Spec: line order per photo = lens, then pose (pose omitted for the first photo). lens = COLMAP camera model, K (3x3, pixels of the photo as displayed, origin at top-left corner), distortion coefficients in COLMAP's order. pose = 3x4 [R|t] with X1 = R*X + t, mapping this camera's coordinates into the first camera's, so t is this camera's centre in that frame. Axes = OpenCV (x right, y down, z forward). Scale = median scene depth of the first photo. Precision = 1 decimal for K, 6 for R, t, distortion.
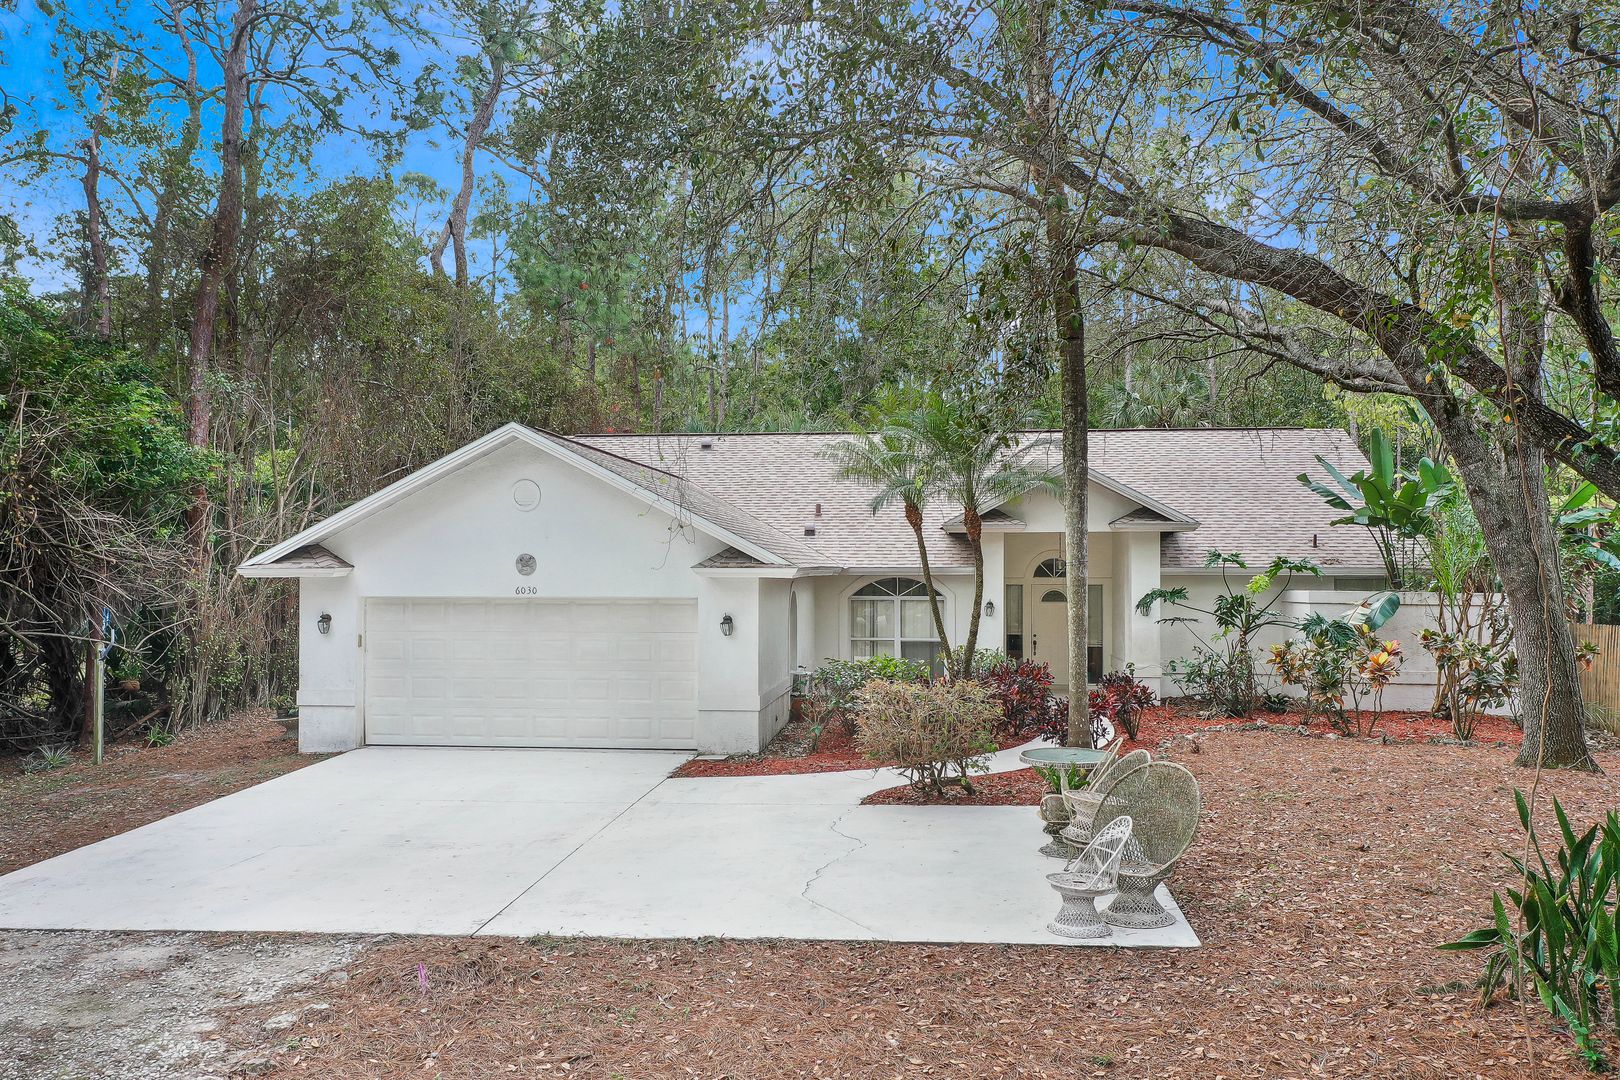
lens RADIAL K [[1353.2, 0, 806.6], [0, 1353.2, 545.2], [0, 0, 1]] dist [-0.004395, -0.000509]
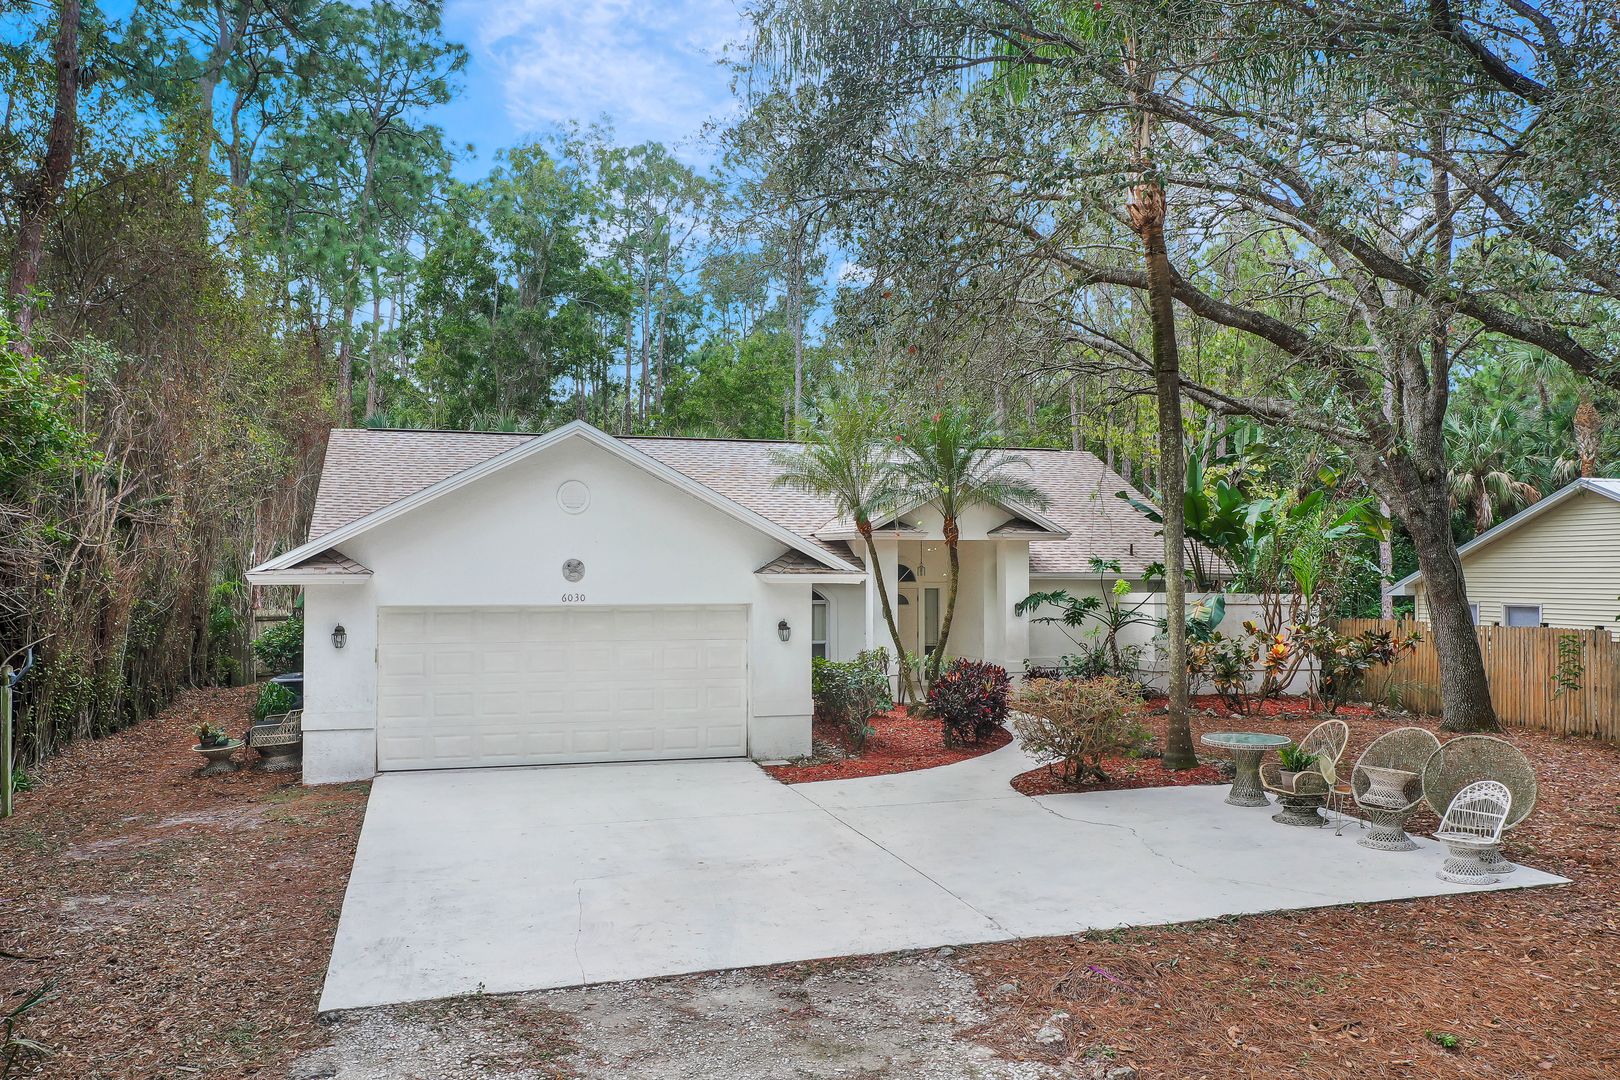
lens RADIAL K [[1353.2, 0, 743.9], [0, 1353.2, 529.8], [0, 0, 1]] dist [-0.004395, -0.000509]
pose [[0.920265, 0.012396, 0.391100, -0.479570], [-0.007014, 0.999860, -0.015187, -0.000502], [-0.391233, 0.011233, 0.920223, 0.083503]]
